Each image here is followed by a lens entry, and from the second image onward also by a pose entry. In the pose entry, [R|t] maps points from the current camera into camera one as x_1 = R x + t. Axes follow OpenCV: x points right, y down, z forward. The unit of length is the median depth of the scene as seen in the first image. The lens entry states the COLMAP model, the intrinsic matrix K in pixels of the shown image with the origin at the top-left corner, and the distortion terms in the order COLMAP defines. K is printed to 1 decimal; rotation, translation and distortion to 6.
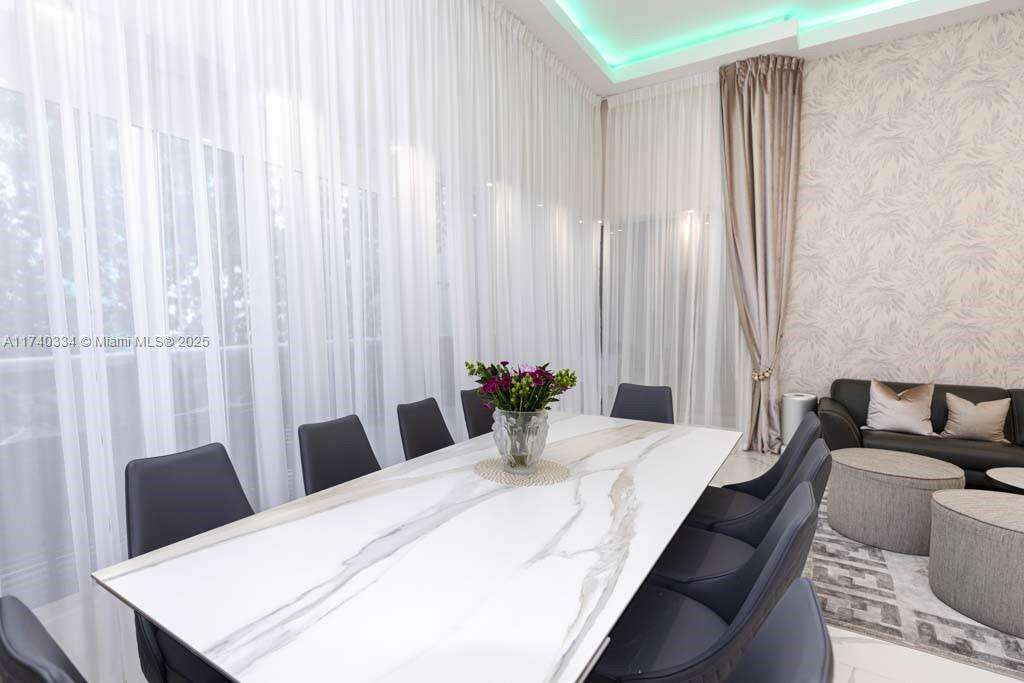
lens RADIAL K [[510.2, 0, 479.3], [0, 510.2, 345.8], [0, 0, 1]] dist [0.002206, 0.000754]
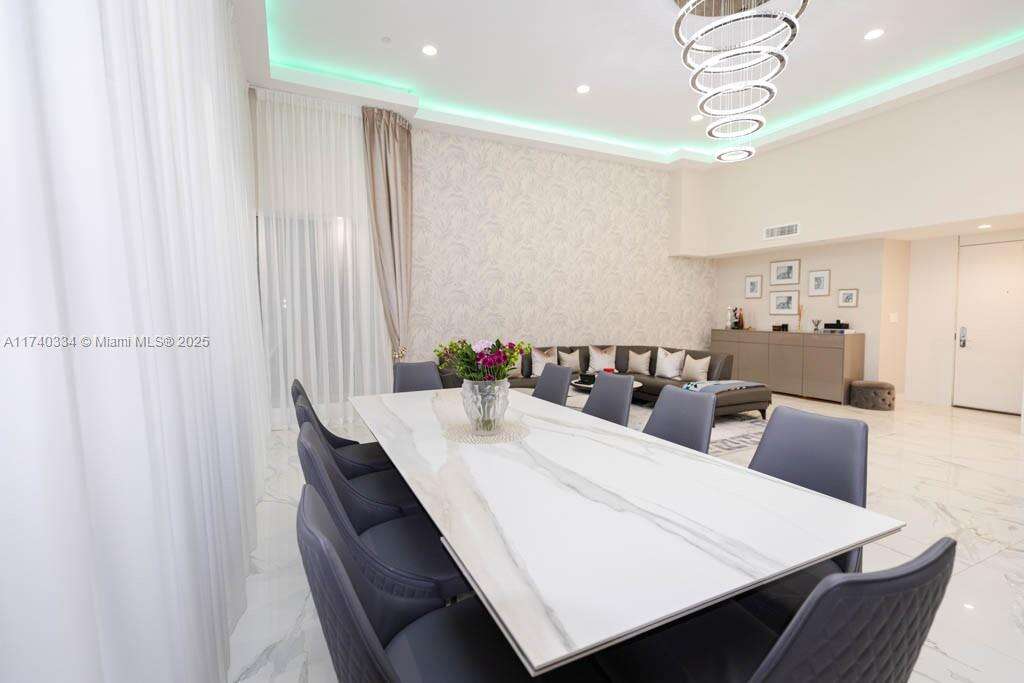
lens RADIAL K [[453.8, 0, 507.8], [0, 453.8, 326.9], [0, 0, 1]] dist [-0.000652, -0.000047]
pose [[0.493074, -0.026366, 0.869588, -0.356430], [0.053795, 0.998552, -0.000226, 0.004192], [-0.868322, 0.046891, 0.493779, 0.204190]]
